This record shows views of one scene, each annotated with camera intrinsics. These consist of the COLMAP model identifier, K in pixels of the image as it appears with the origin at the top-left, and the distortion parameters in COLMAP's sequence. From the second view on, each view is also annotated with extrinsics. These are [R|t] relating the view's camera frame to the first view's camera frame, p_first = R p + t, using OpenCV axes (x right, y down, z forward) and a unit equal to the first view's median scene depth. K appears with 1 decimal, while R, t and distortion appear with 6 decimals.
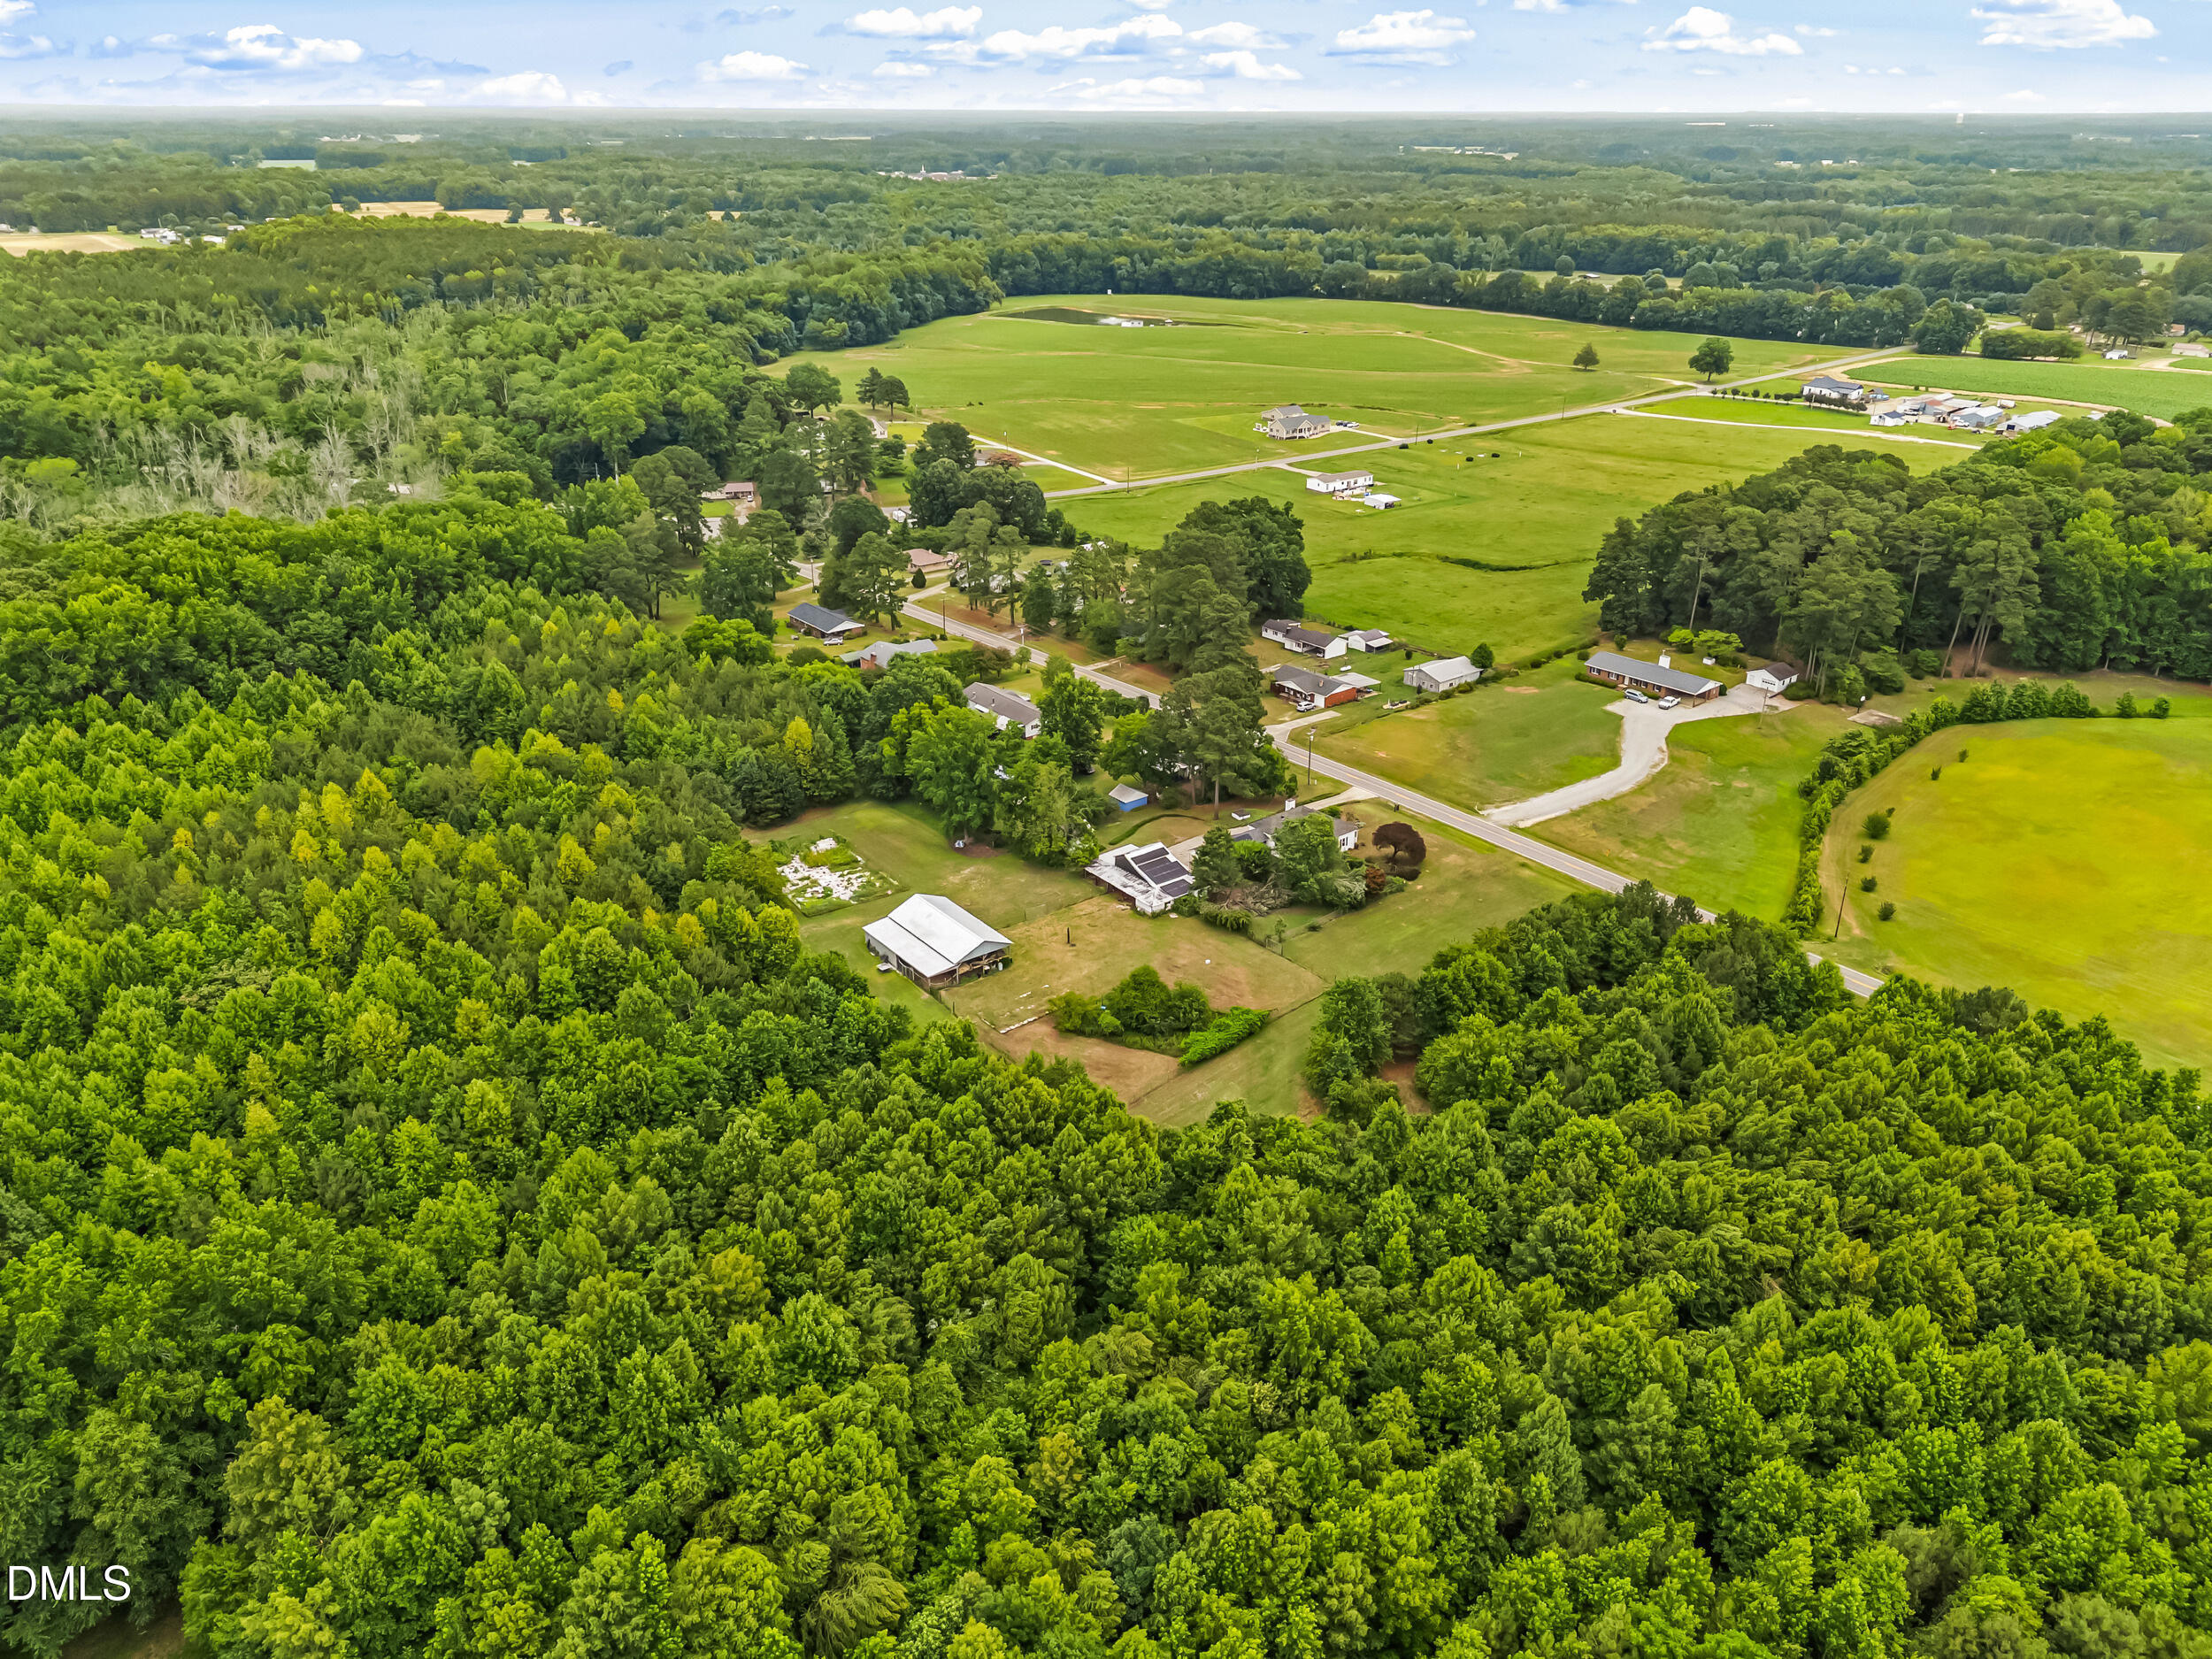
lens RADIAL K [[1667.9, 0, 1106.9], [0, 1667.9, 749.0], [0, 0, 1]] dist [0.074611, -0.066099]
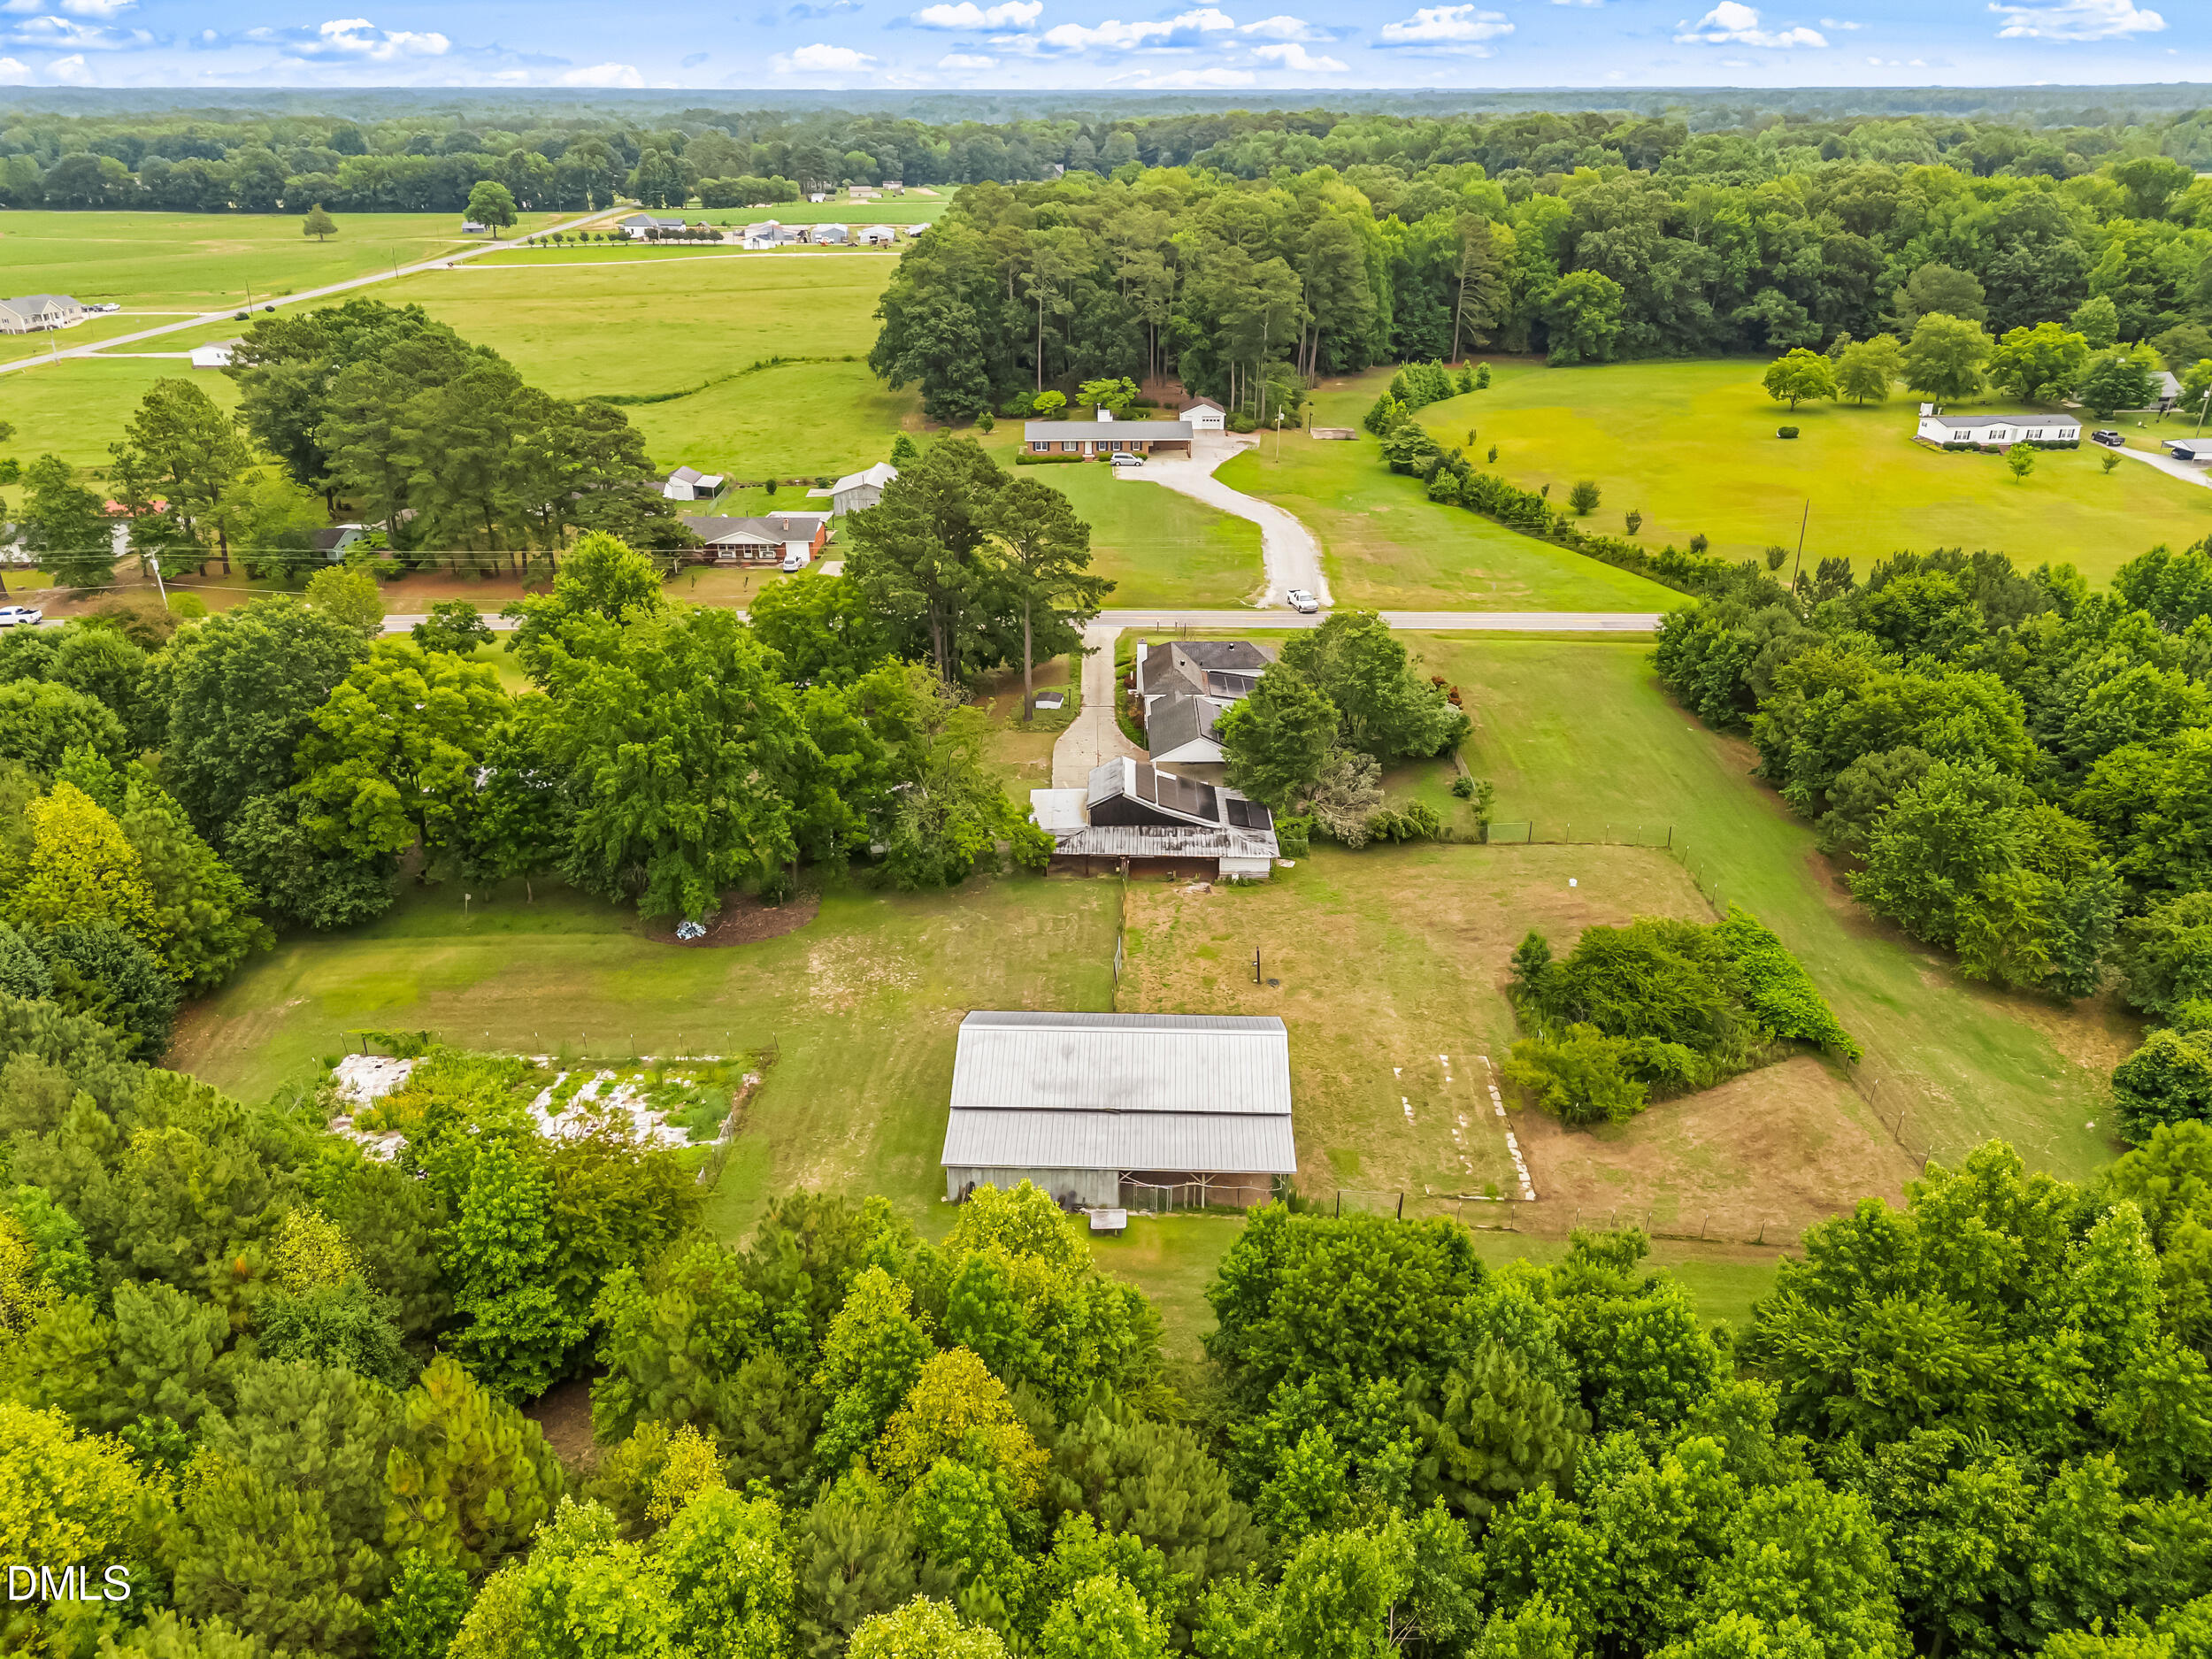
lens RADIAL K [[1602.0, 0, 1106.0], [0, 1602.0, 829.5], [0, 0, 1]] dist [0.094181, -0.096389]
pose [[0.633067, -0.324283, 0.702899, -0.319490], [0.280161, 0.942451, 0.182474, -0.012307], [-0.721621, 0.081407, 0.687486, 0.687351]]
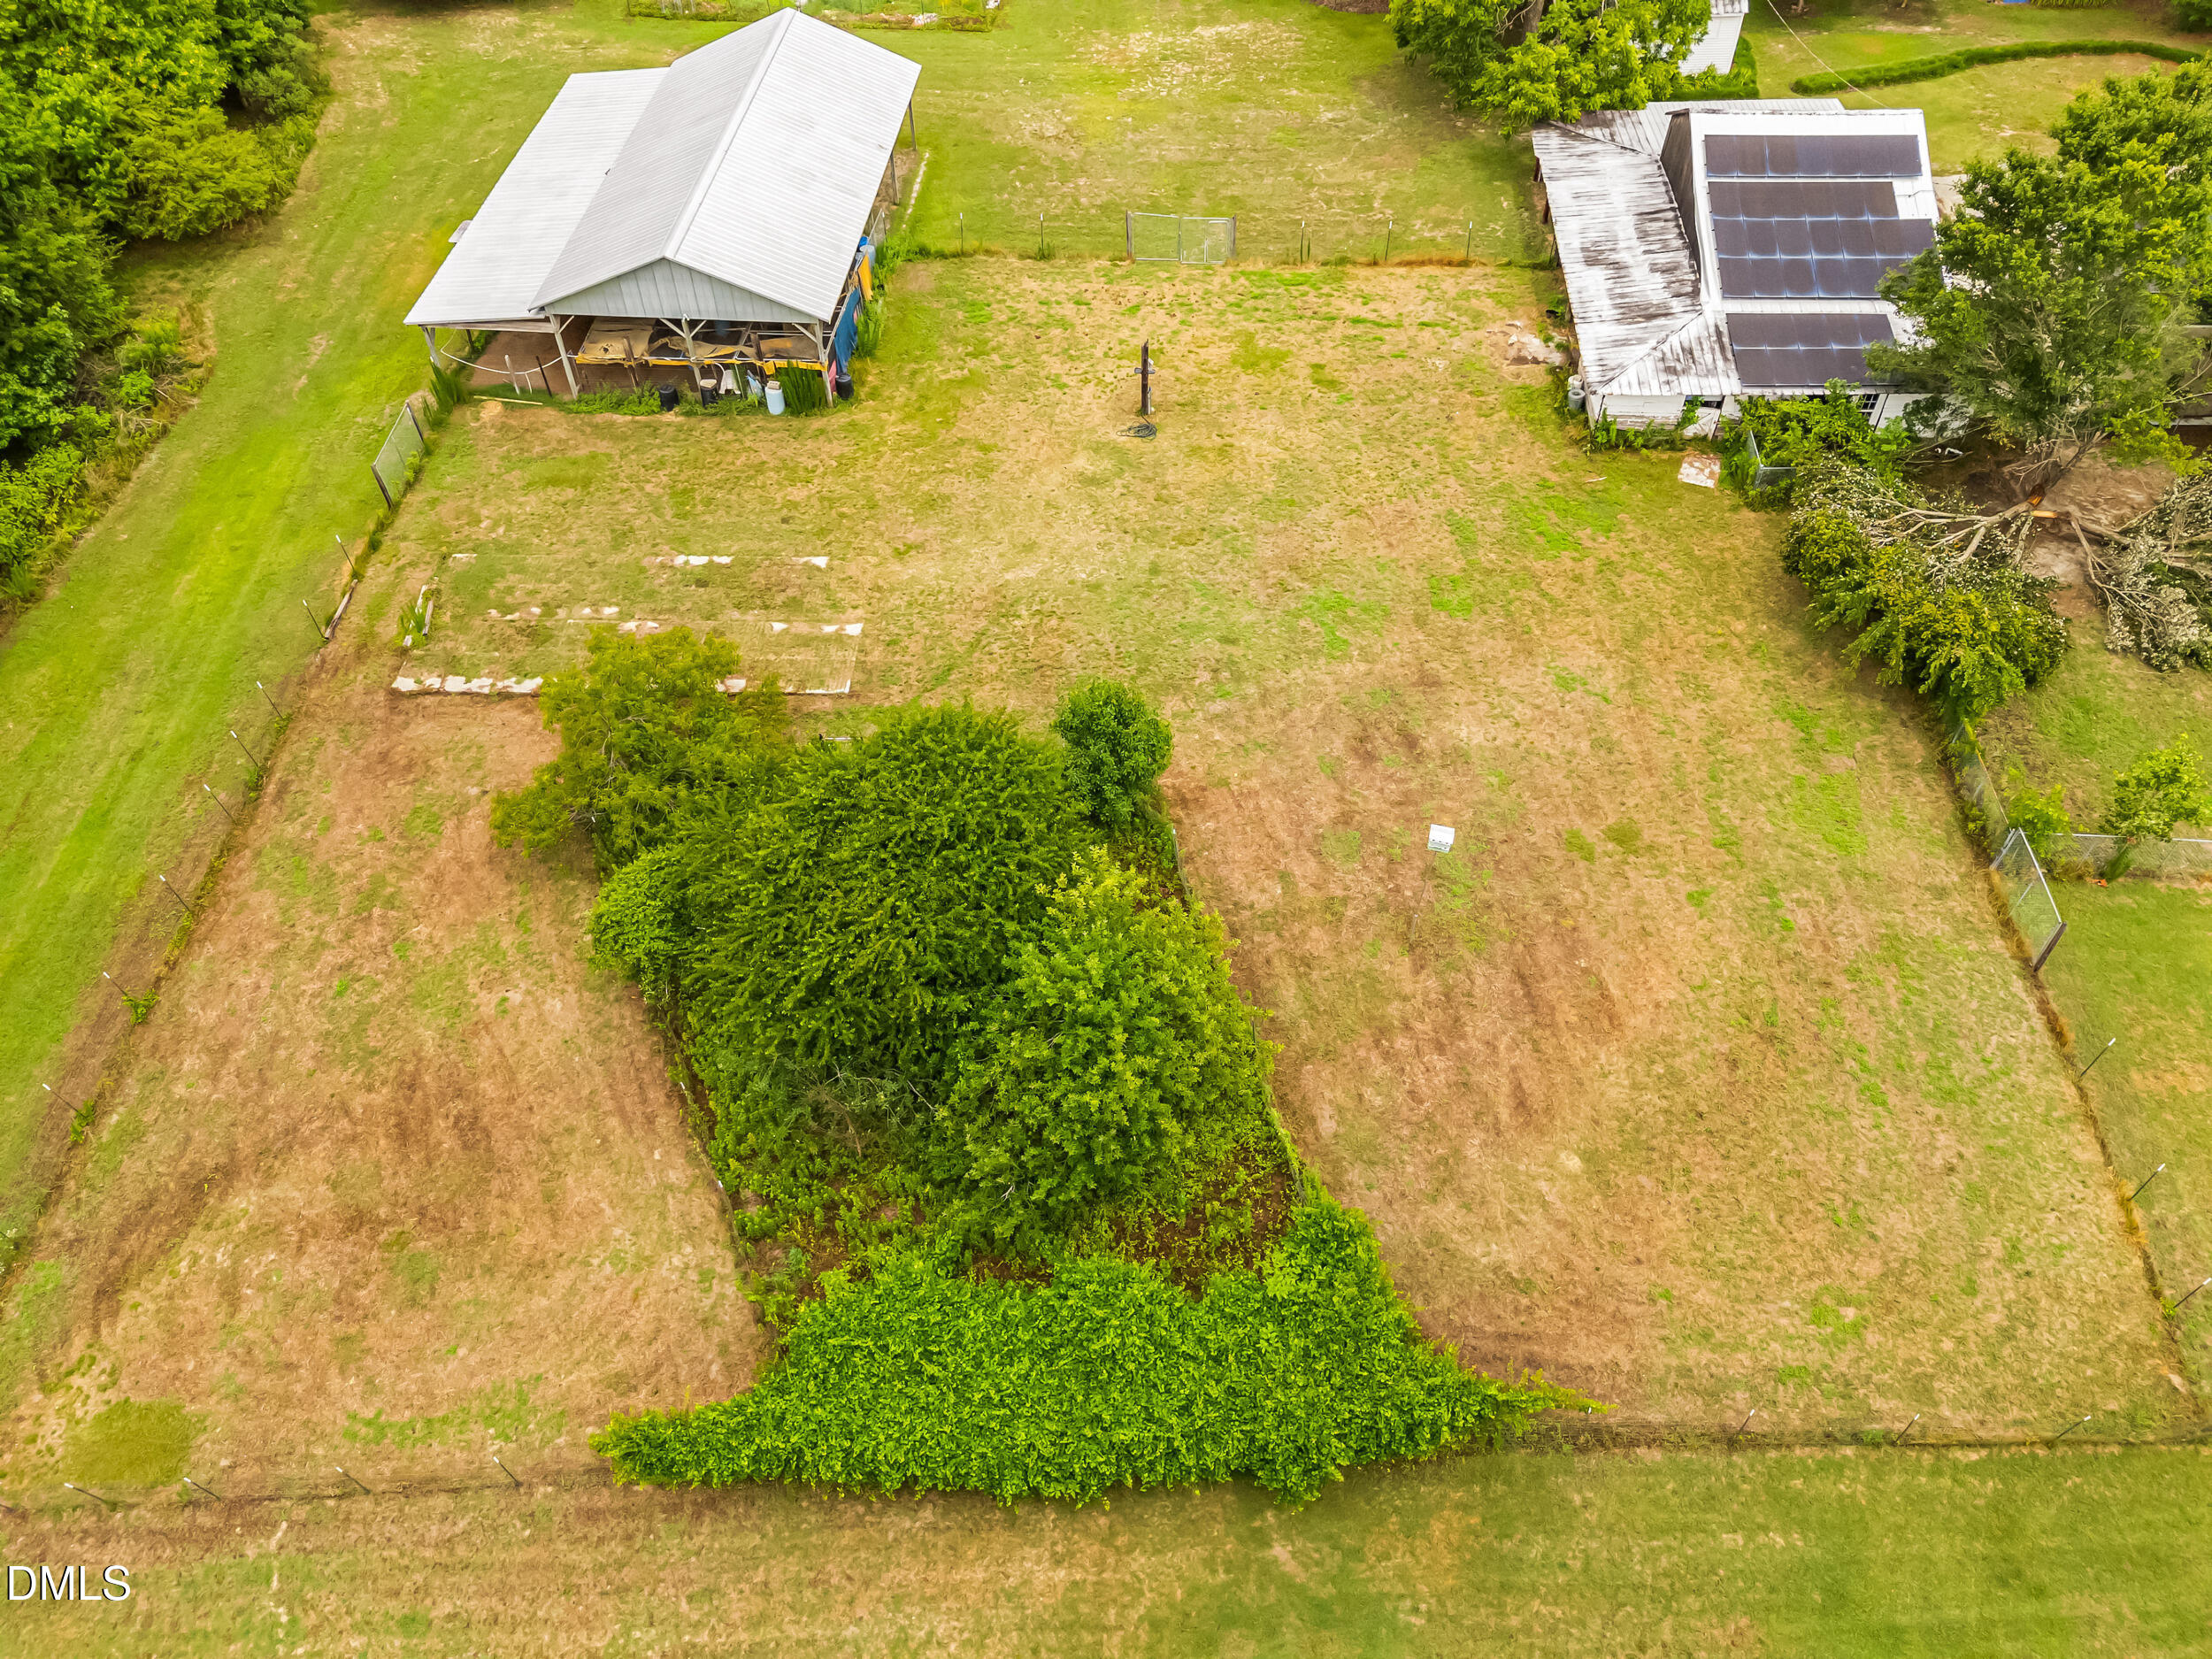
lens RADIAL K [[1647.2, 0, 1106.0], [0, 1647.2, 829.5], [0, 0, 1]] dist [0.049088, -0.033707]
pose [[0.744954, 0.484515, -0.458572, 0.097436], [-0.220442, 0.827567, 0.516273, 0.045458], [0.629641, -0.283511, 0.723307, 0.771042]]
